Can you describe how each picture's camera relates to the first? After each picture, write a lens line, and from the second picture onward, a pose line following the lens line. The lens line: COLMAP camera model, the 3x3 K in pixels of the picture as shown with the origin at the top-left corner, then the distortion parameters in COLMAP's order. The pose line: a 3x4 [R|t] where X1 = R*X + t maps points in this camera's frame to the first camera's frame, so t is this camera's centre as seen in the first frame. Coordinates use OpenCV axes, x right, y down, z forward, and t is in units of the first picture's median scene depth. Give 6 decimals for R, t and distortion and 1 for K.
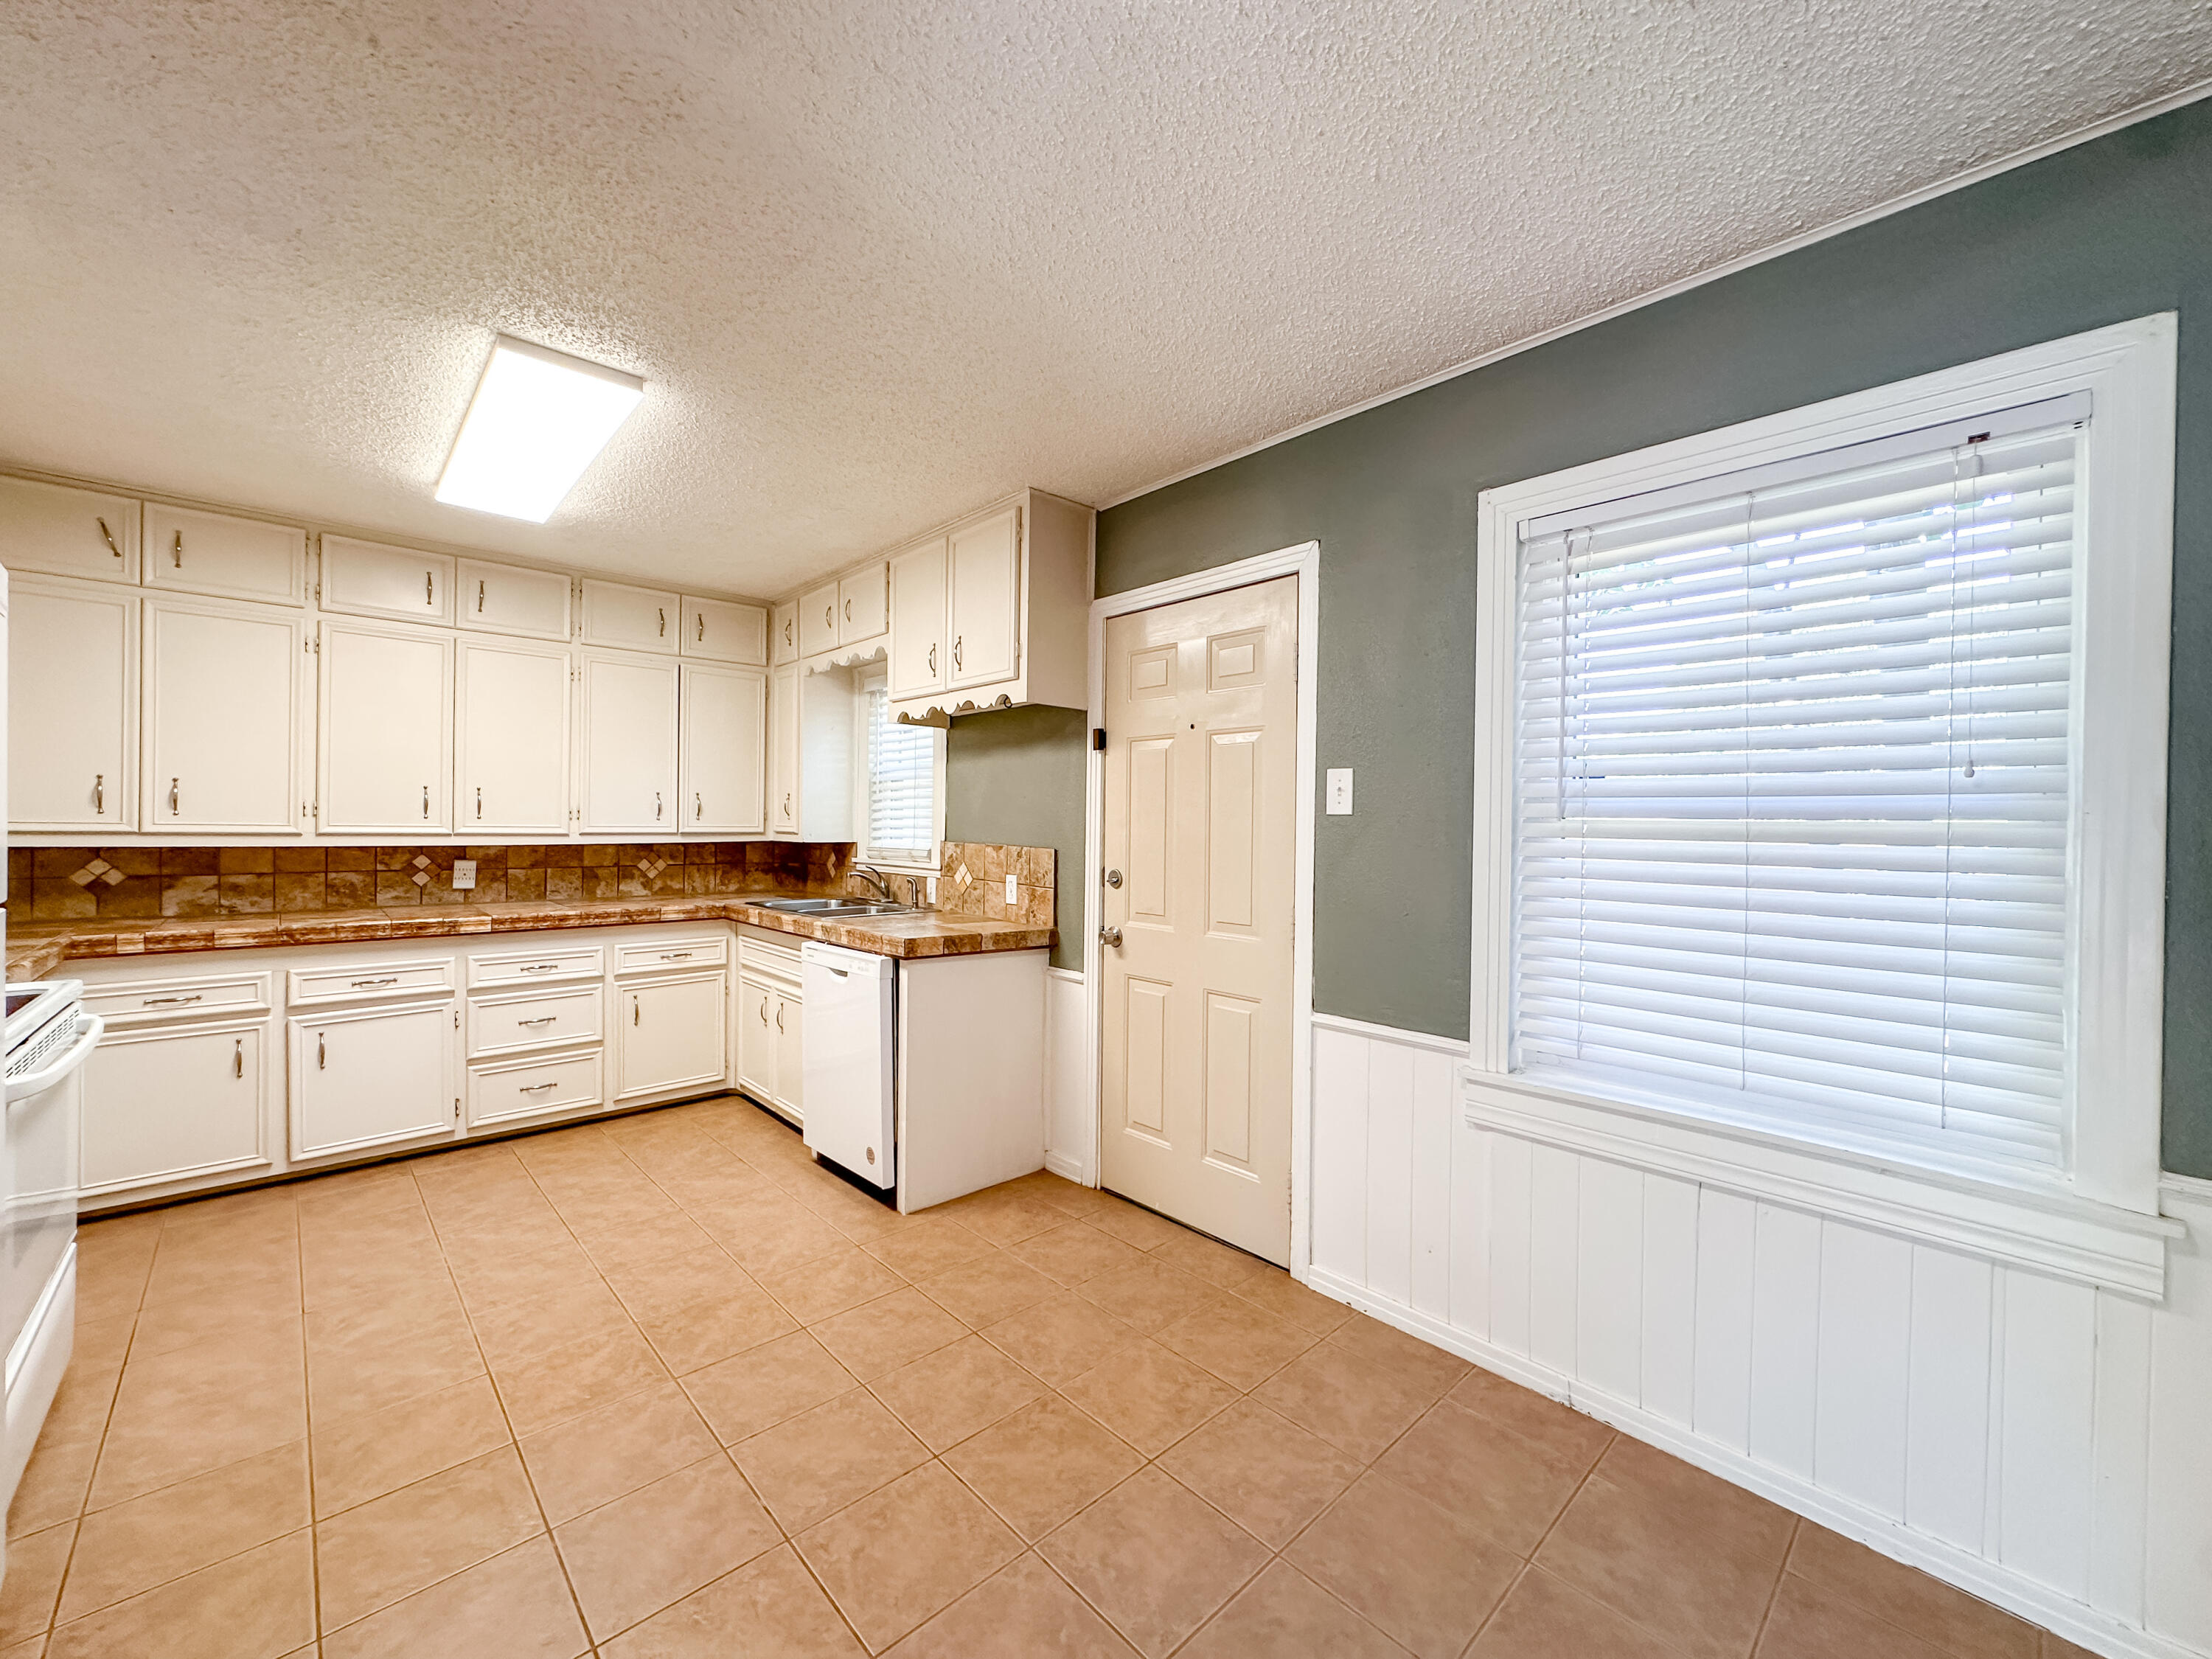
lens RADIAL K [[881.1, 0, 1109.6], [0, 881.1, 827.5], [0, 0, 1]] dist [-0.004681, 0.001140]
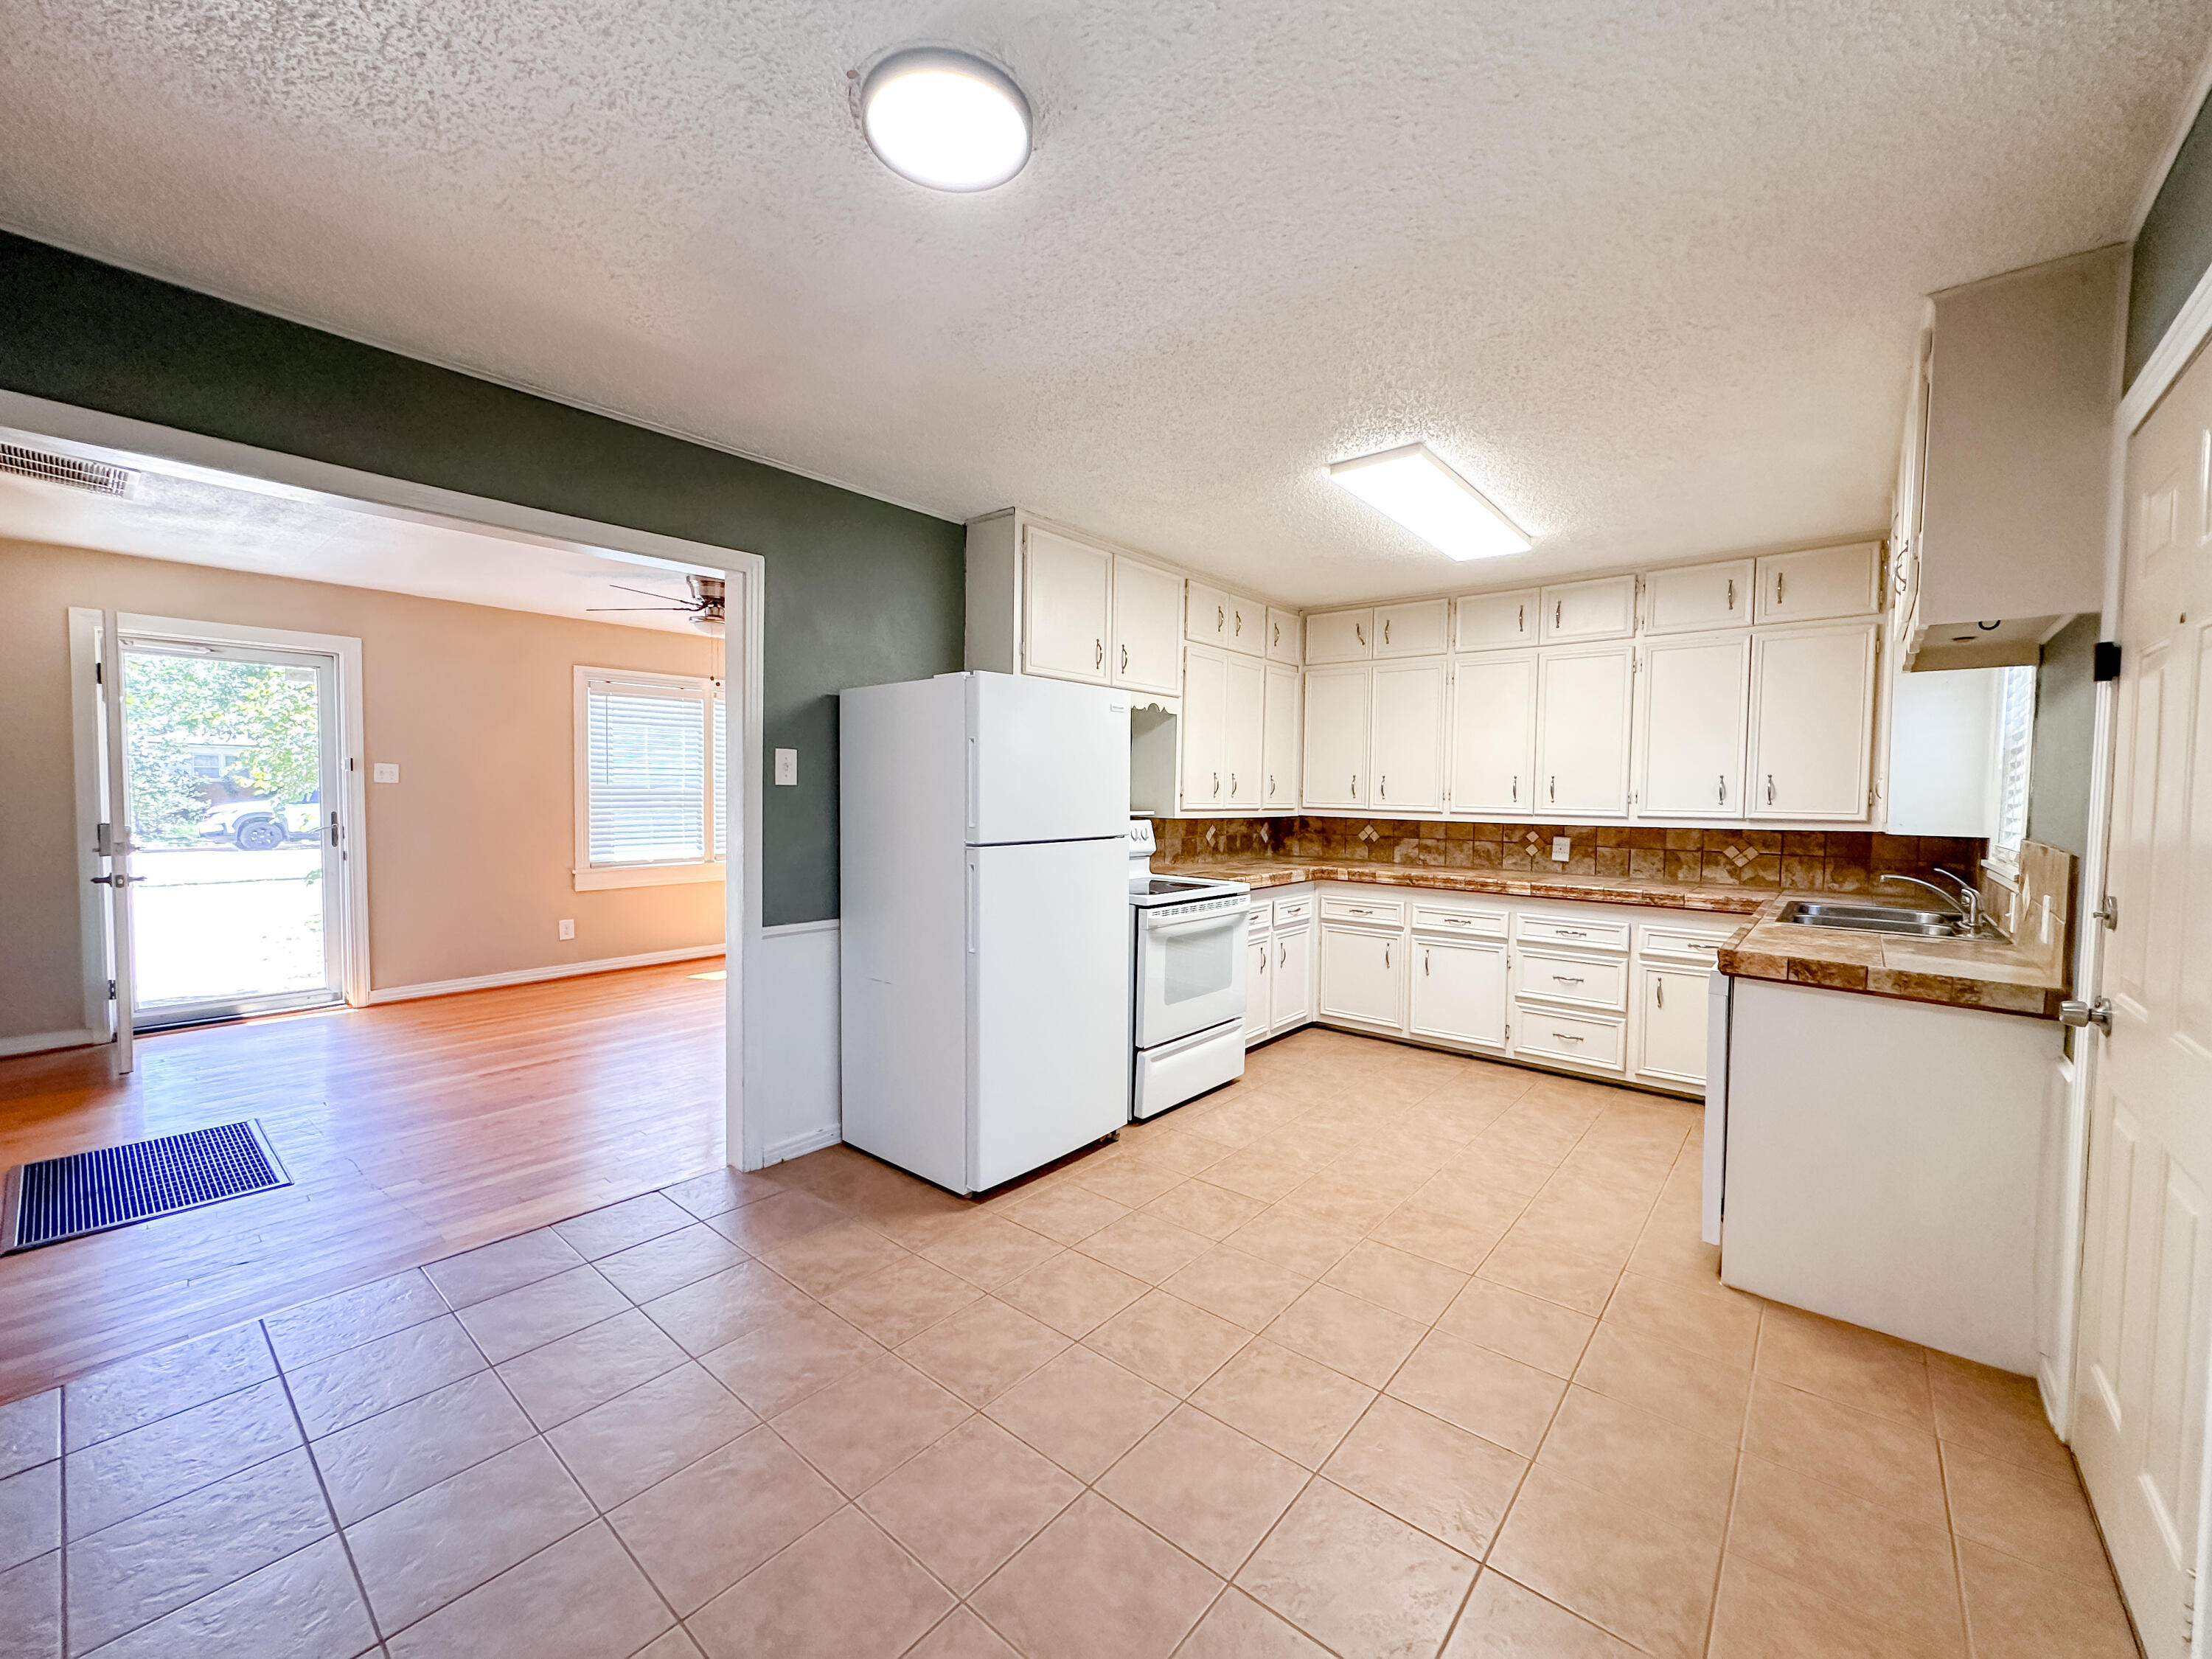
lens RADIAL K [[881.1, 0, 1109.6], [0, 881.1, 828.0], [0, 0, 1]] dist [-0.004681, 0.001140]
pose [[0.115148, 0.031877, -0.992837, 0.499991], [-0.016643, 0.999407, 0.030158, -0.001301], [0.993209, 0.013051, 0.115610, 0.330056]]
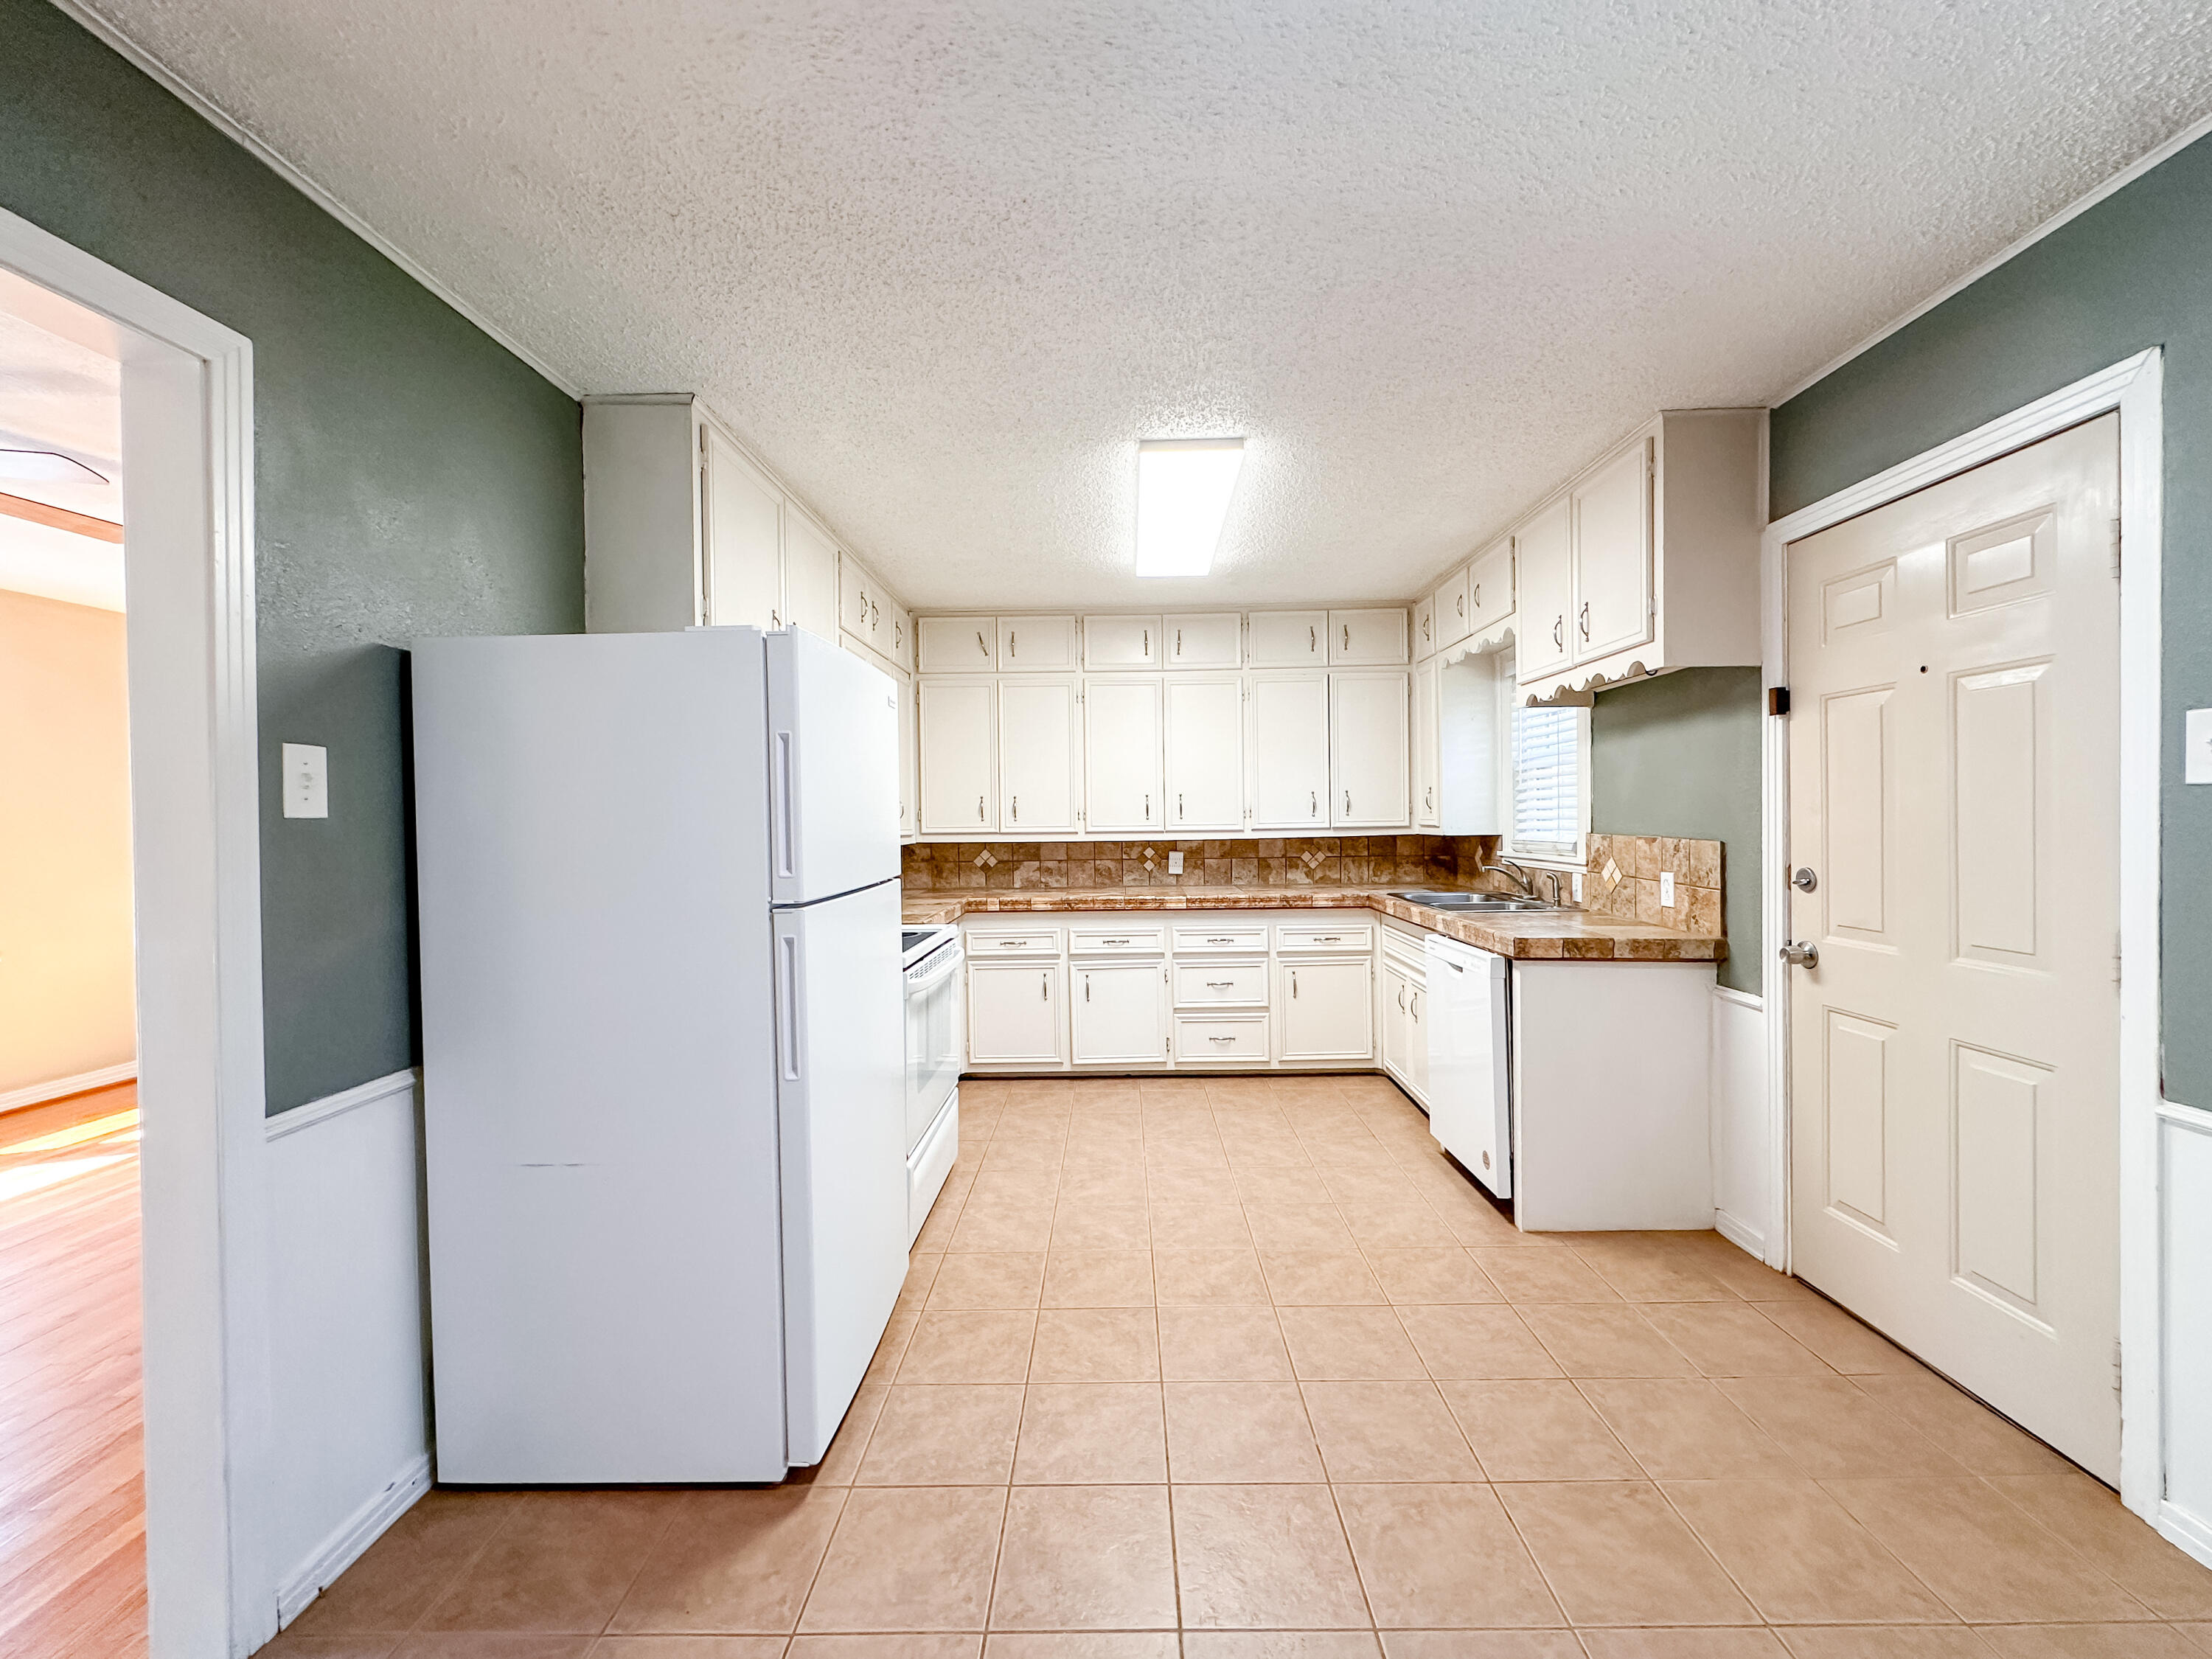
lens RADIAL K [[881.1, 0, 1109.3], [0, 881.1, 827.3], [0, 0, 1]] dist [-0.004681, 0.001140]
pose [[0.717517, -0.014237, -0.696395, 0.110176], [0.019877, 0.999802, 0.000039, 0.000215], [0.696257, -0.013870, 0.717658, 0.026556]]
